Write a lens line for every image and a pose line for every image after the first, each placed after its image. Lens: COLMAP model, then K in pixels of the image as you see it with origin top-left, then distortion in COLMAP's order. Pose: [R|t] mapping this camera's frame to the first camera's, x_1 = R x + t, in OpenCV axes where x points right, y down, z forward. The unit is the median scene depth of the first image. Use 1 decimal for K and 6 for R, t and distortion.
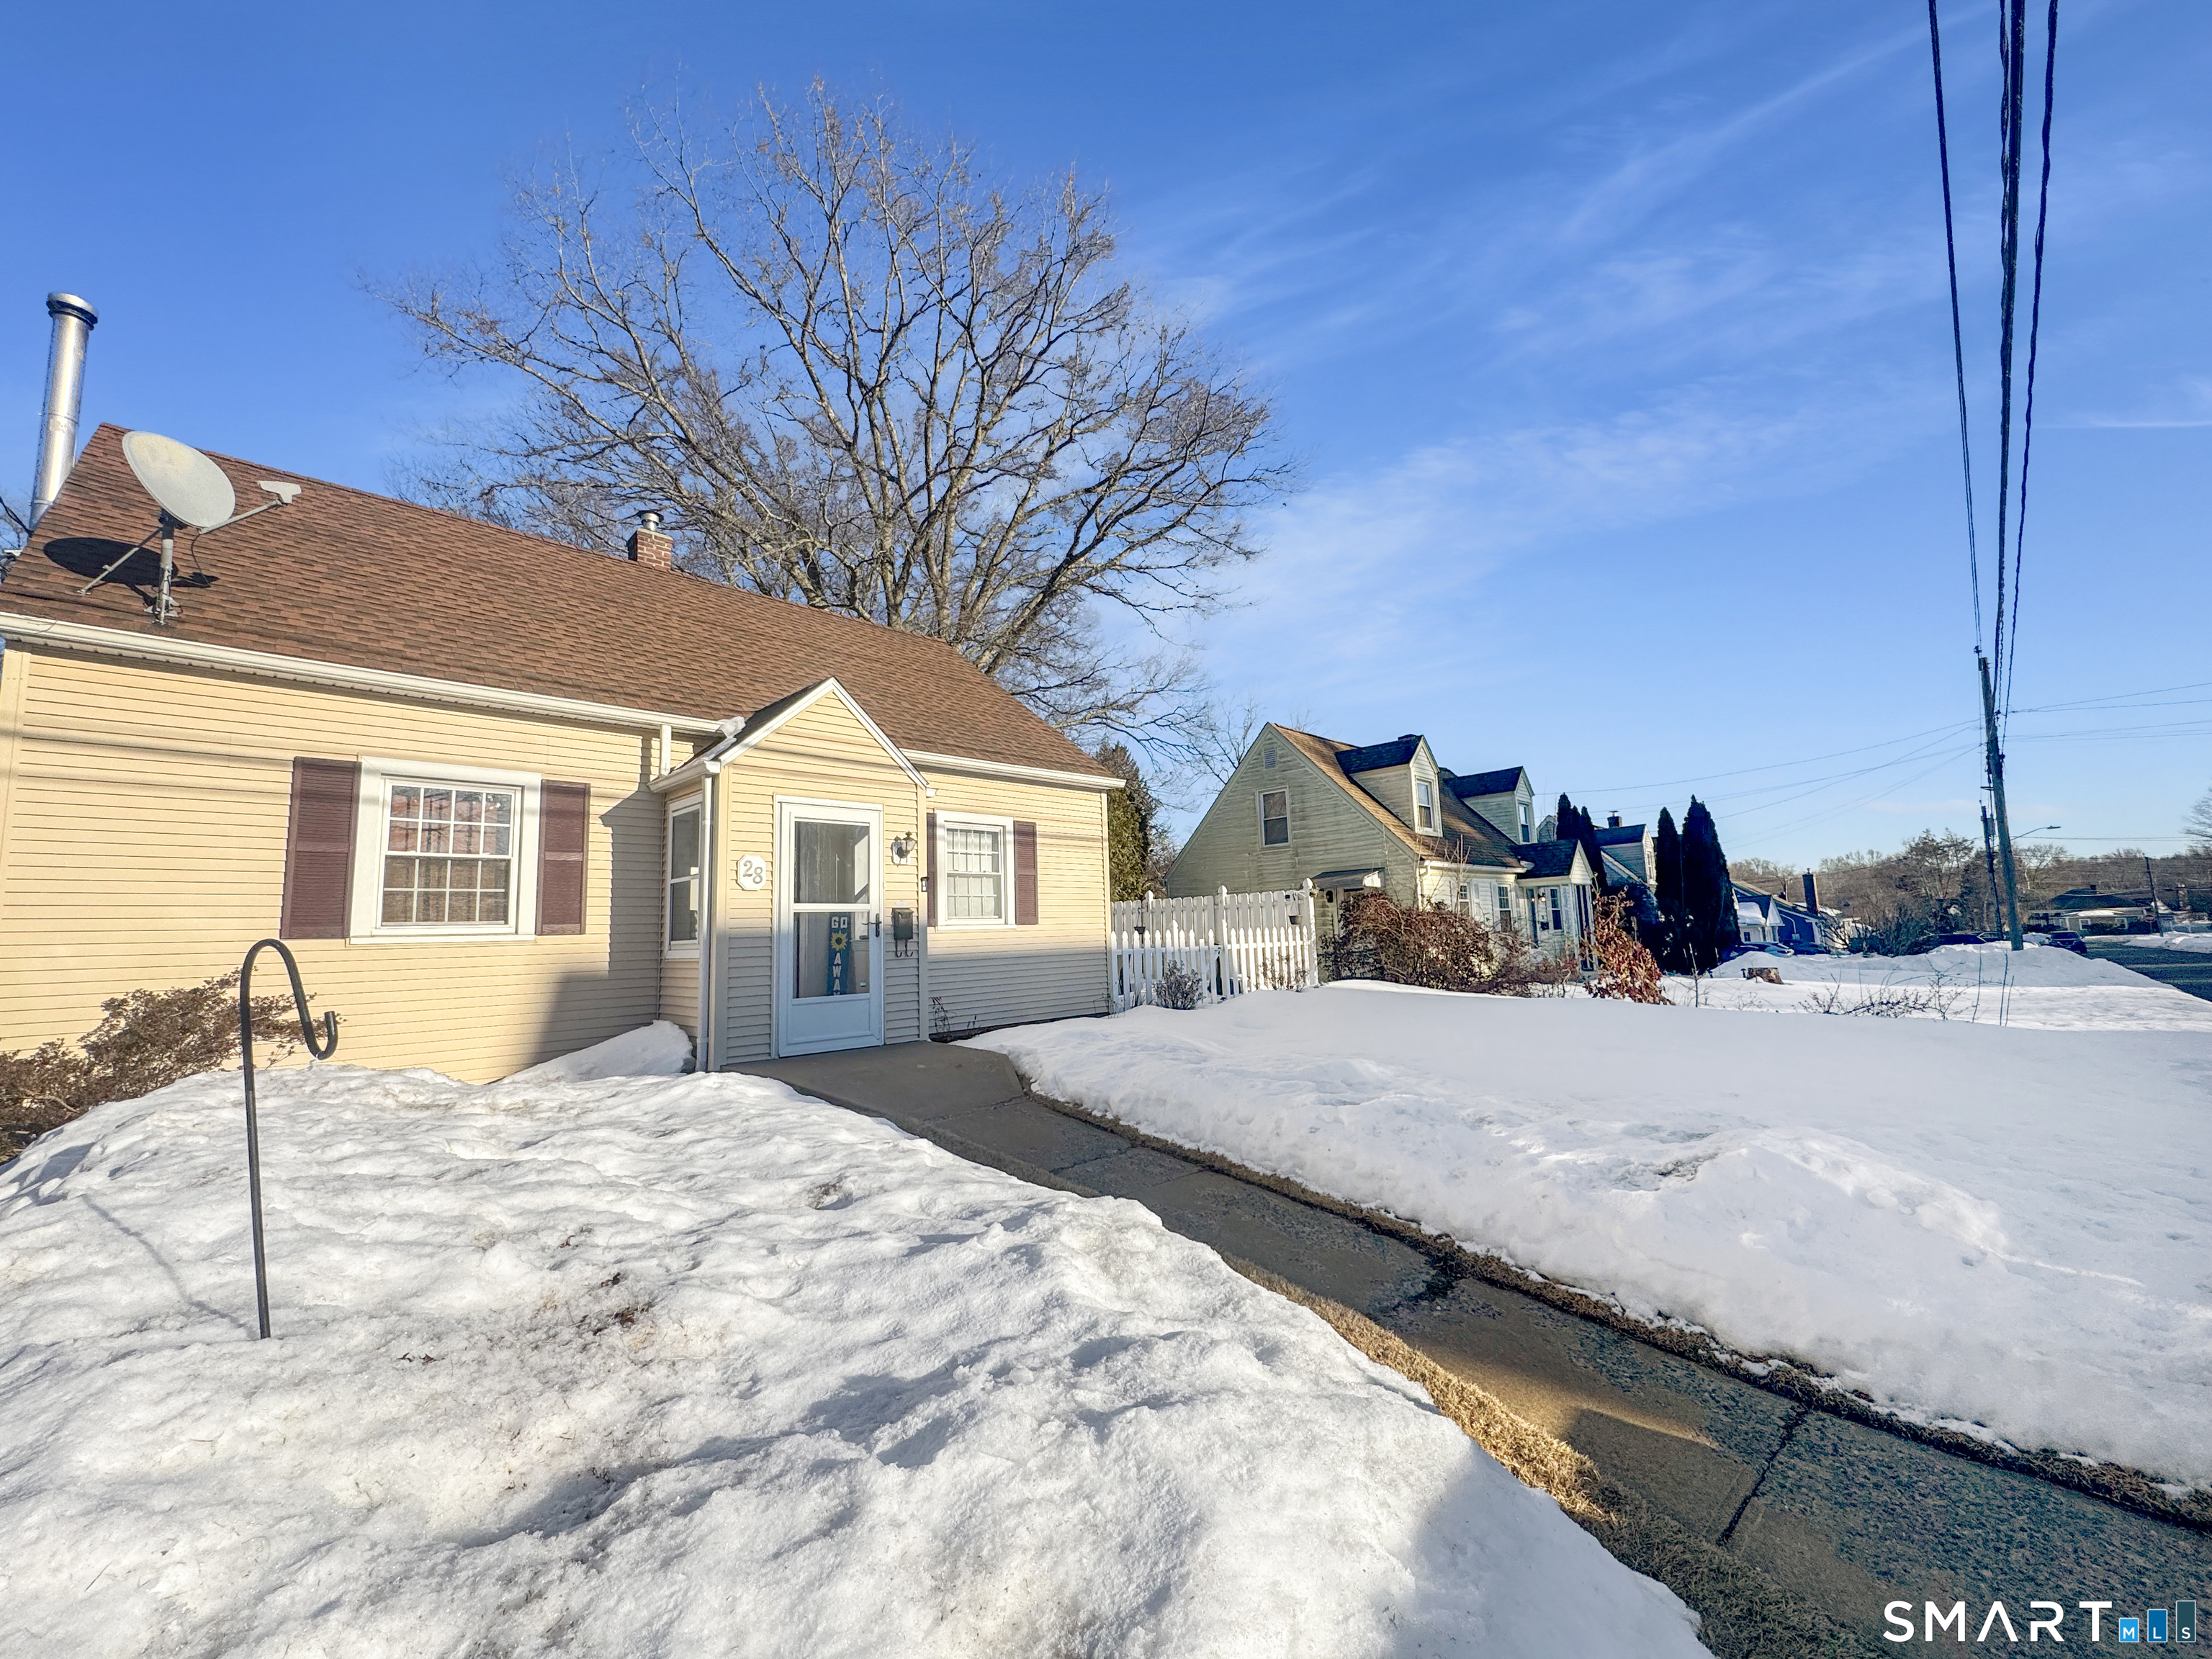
lens RADIAL K [[884.8, 0, 1108.3], [0, 884.8, 823.9], [0, 0, 1]] dist [-0.001682, 0.000065]
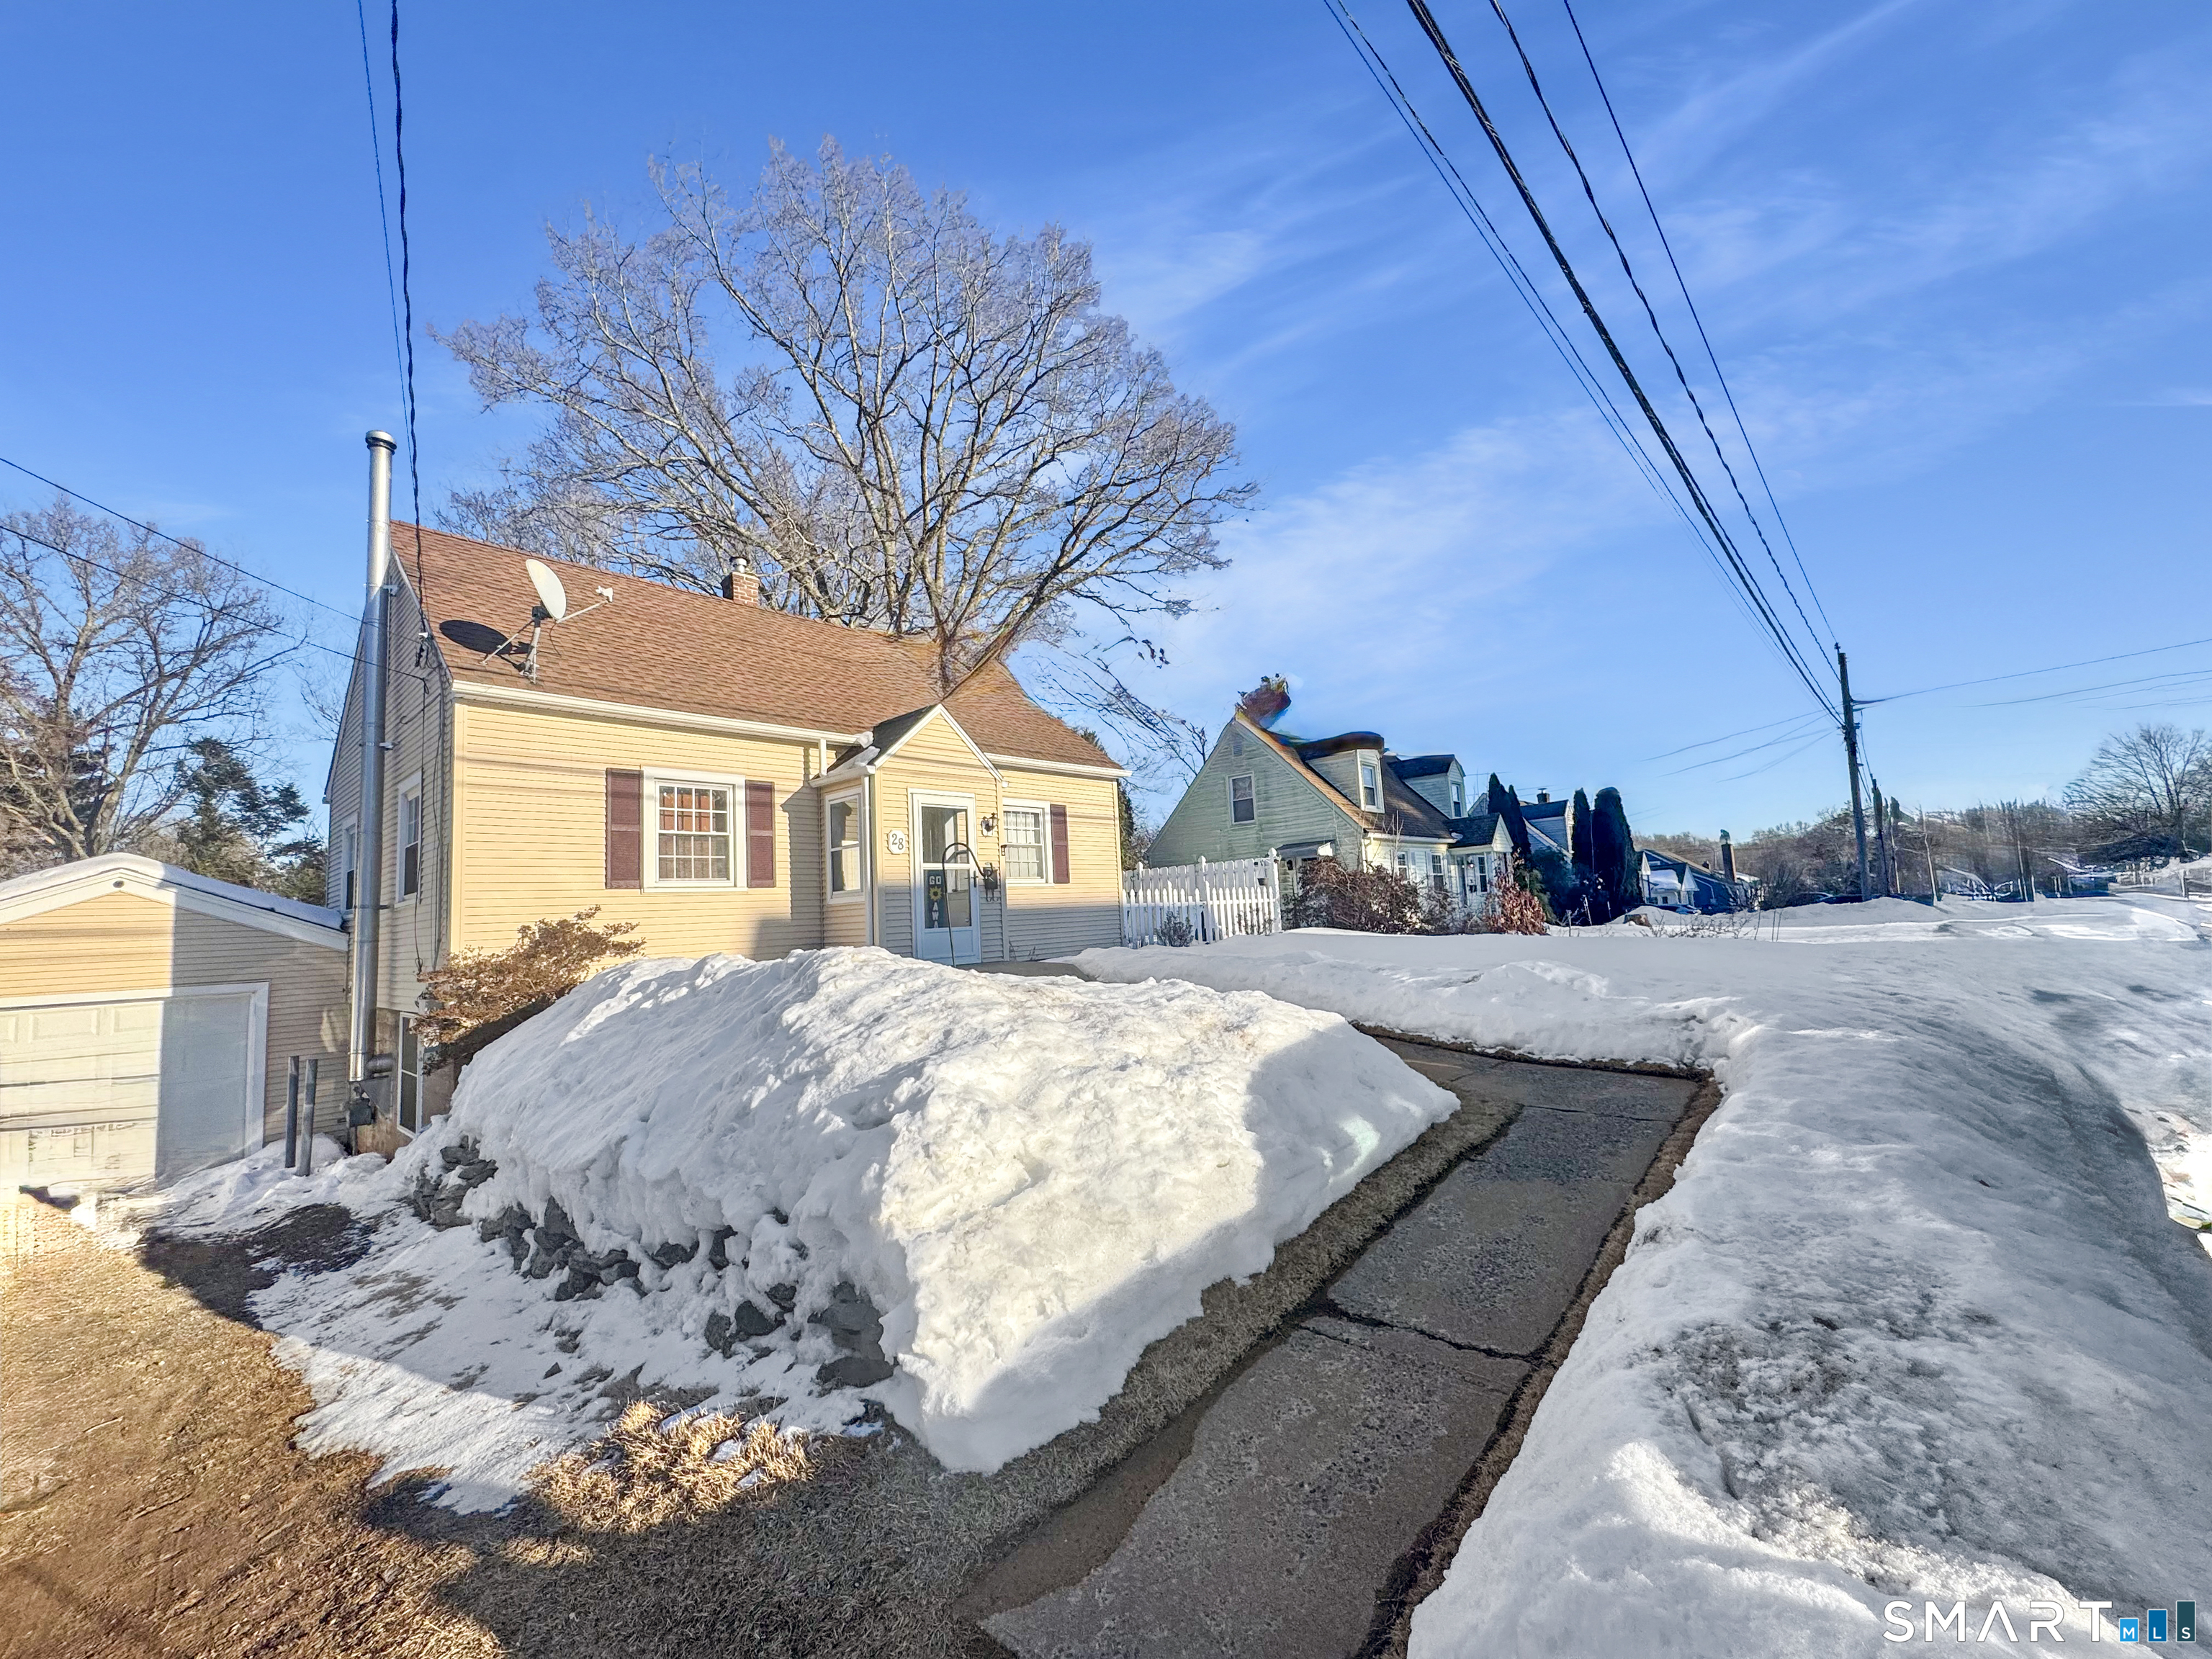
lens RADIAL K [[884.8, 0, 1108.3], [0, 884.8, 823.9], [0, 0, 1]] dist [-0.001682, 0.000065]
pose [[0.998895, -0.015466, 0.044381, -0.063236], [0.014616, 0.999705, 0.019412, 0.001115], [-0.044668, -0.018742, 0.998826, -0.243082]]
